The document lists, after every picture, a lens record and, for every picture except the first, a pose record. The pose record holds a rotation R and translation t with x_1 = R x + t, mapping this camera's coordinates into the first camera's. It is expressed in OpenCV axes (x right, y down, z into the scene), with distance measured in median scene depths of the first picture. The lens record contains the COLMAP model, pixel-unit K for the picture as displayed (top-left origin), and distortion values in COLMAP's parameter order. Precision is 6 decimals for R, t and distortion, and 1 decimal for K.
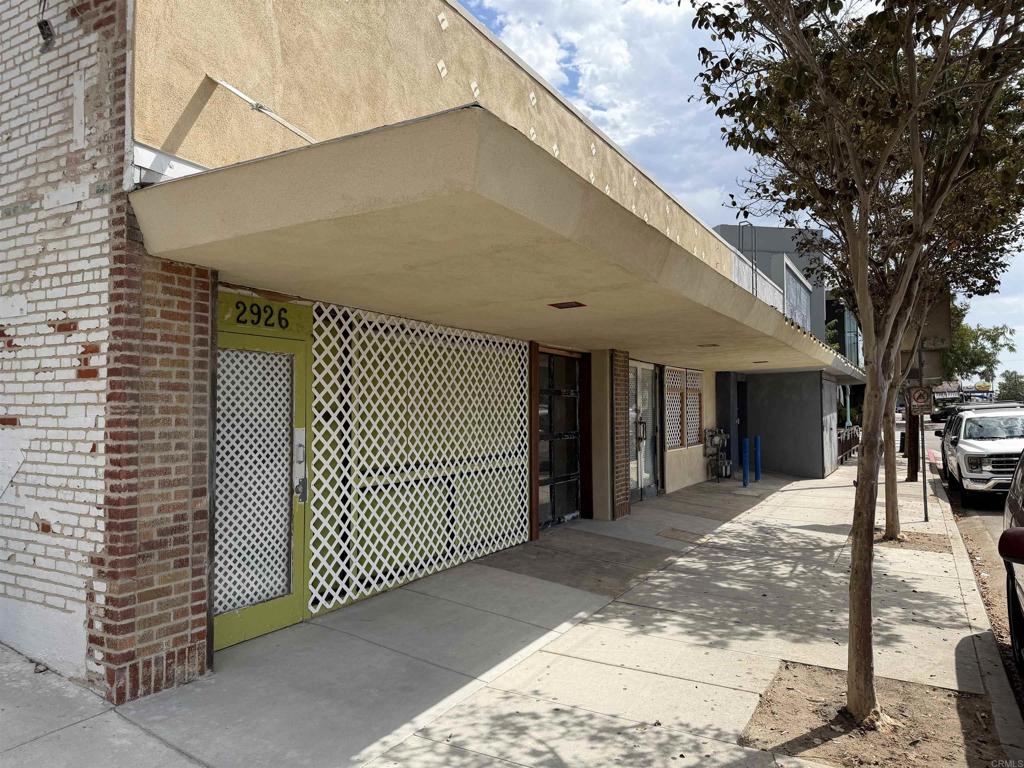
lens RADIAL K [[715.0, 0, 502.2], [0, 715.0, 381.9], [0, 0, 1]] dist [0.069193, -0.083857]
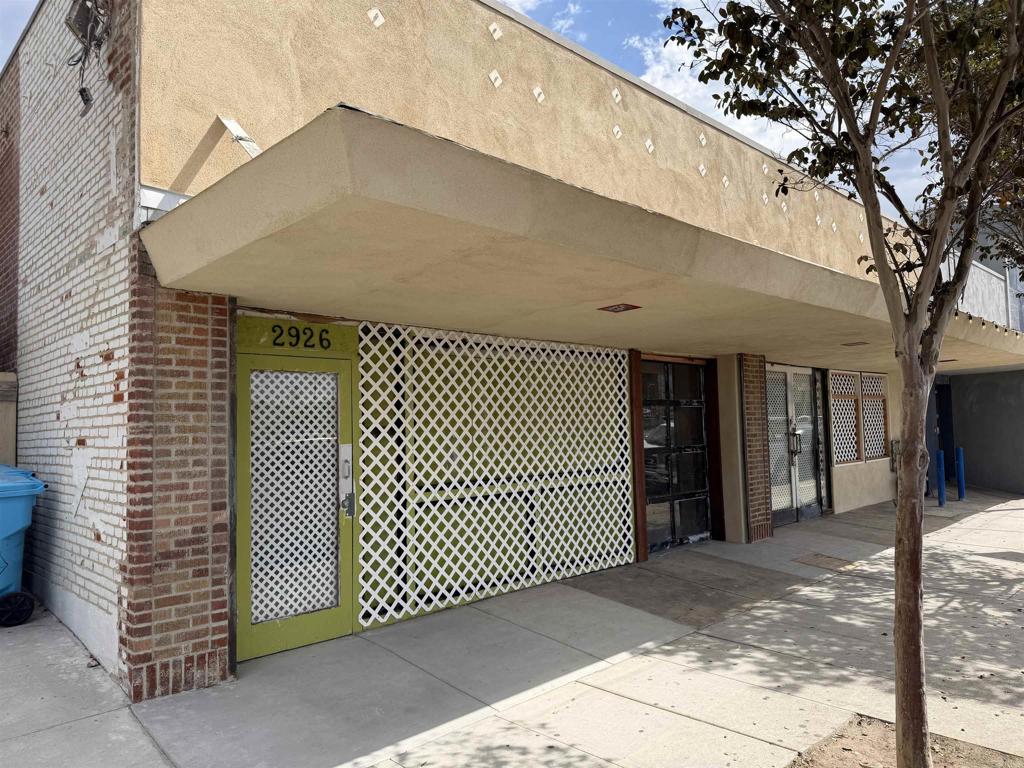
lens RADIAL K [[715.0, 0, 509.3], [0, 715.0, 383.7], [0, 0, 1]] dist [0.069193, -0.083857]
pose [[0.961756, -0.037348, -0.271350, 0.226405], [0.032038, 0.999199, -0.023973, 0.009463], [0.272028, 0.014363, 0.962182, 0.072563]]
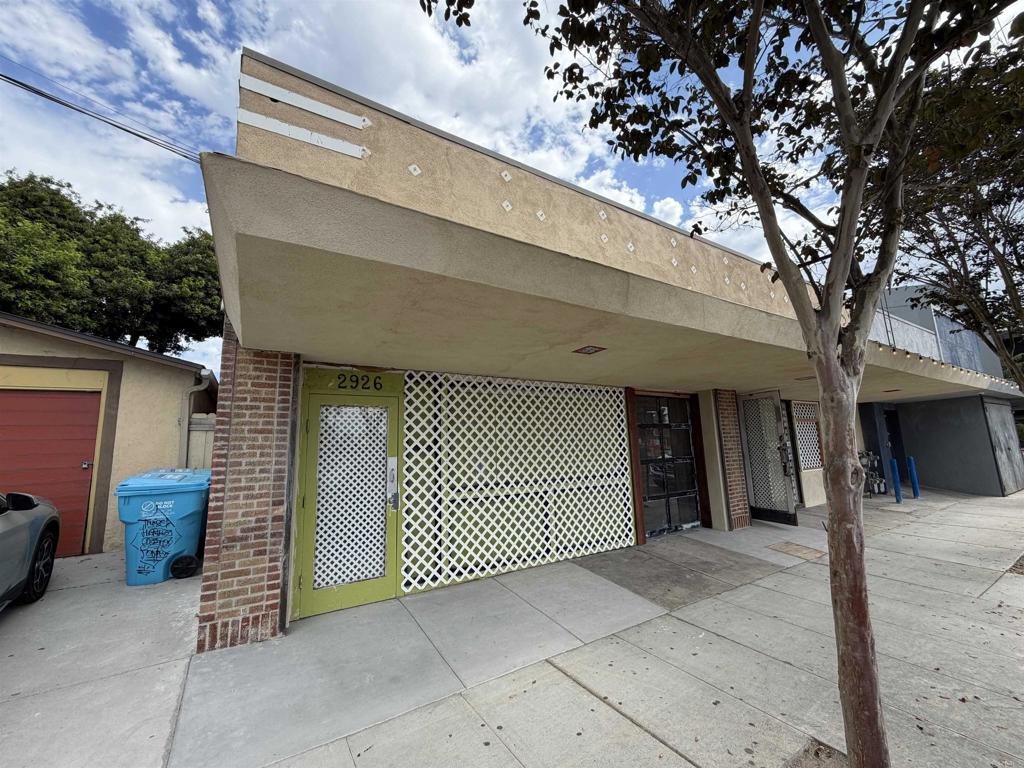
lens RADIAL K [[408.5, 0, 503.7], [0, 408.5, 380.3], [0, 0, 1]] dist [-0.001030, 0.000351]
pose [[0.877851, -0.103529, -0.467611, 0.315300], [0.047105, 0.990287, -0.130818, 0.028794], [0.476612, 0.092812, 0.874201, 0.372105]]
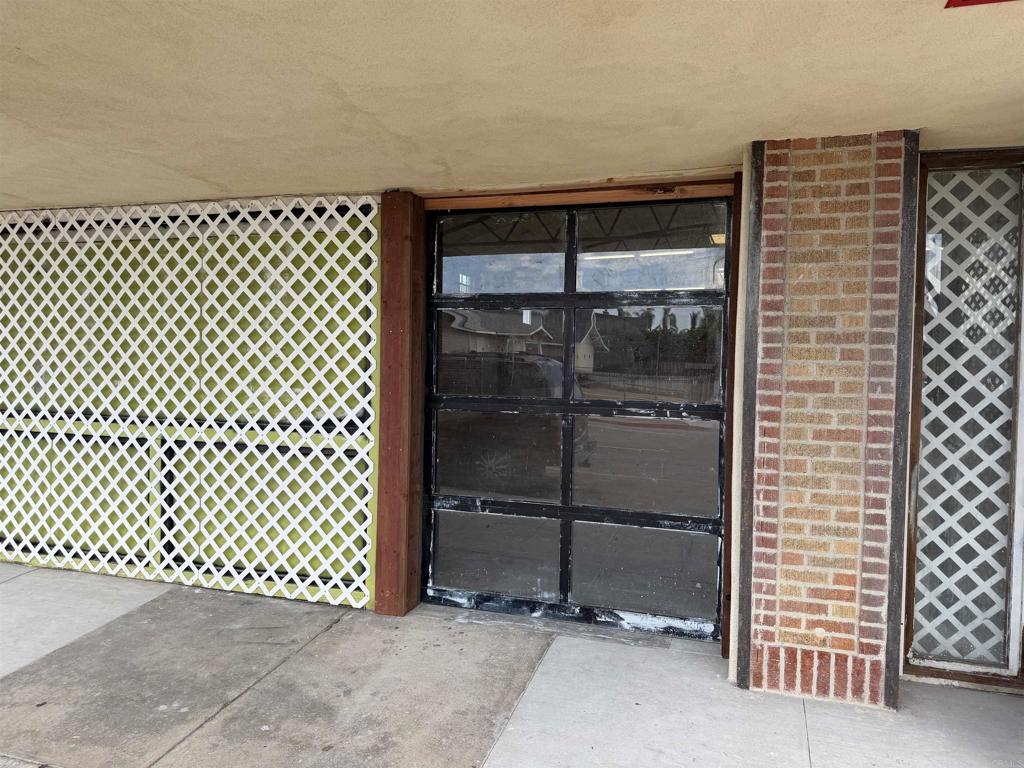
lens RADIAL K [[871.1, 0, 513.0], [0, 871.1, 386.1], [0, 0, 1]] dist [-0.010363, -0.014831]
pose [[0.182317, 0.030862, -0.982755, 0.991511], [0.019490, 0.999197, 0.034994, 0.083146], [0.983047, -0.025534, 0.181569, 1.568552]]
